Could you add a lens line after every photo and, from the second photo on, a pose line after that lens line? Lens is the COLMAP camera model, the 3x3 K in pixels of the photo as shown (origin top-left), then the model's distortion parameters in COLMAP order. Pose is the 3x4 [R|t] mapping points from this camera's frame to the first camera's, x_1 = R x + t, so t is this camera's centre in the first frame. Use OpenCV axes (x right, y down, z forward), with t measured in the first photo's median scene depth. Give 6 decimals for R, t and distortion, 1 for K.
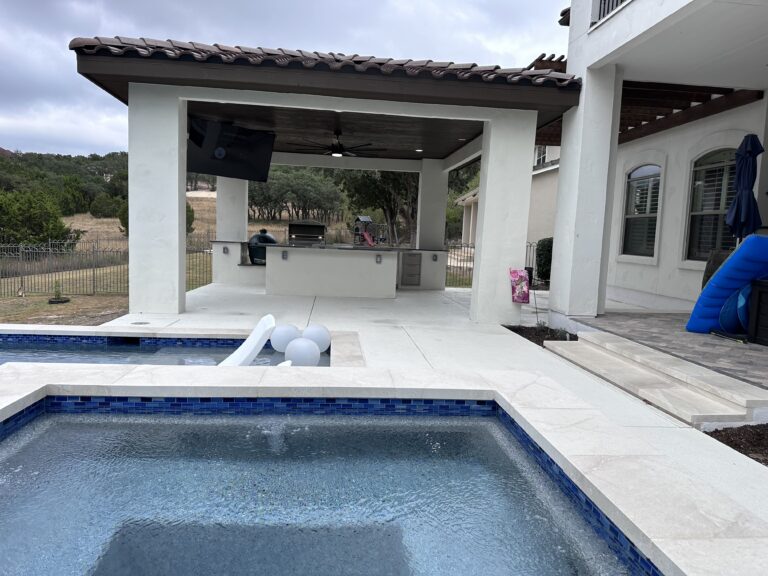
lens RADIAL K [[538.1, 0, 384.0], [0, 538.1, 288.0], [0, 0, 1]] dist [0.103207, -0.171169]
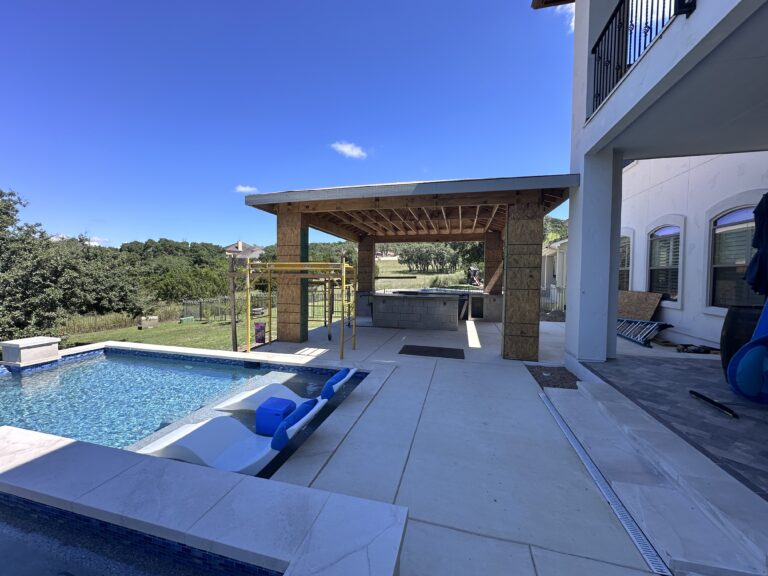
lens RADIAL K [[306.4, 0, 384.1], [0, 306.4, 286.0], [0, 0, 1]] dist [-0.001803, 0.000243]
pose [[0.939468, -0.019637, -0.342074, 0.124023], [-0.004640, 0.997536, -0.070008, -0.042608], [0.342606, 0.067358, 0.937062, 0.156617]]
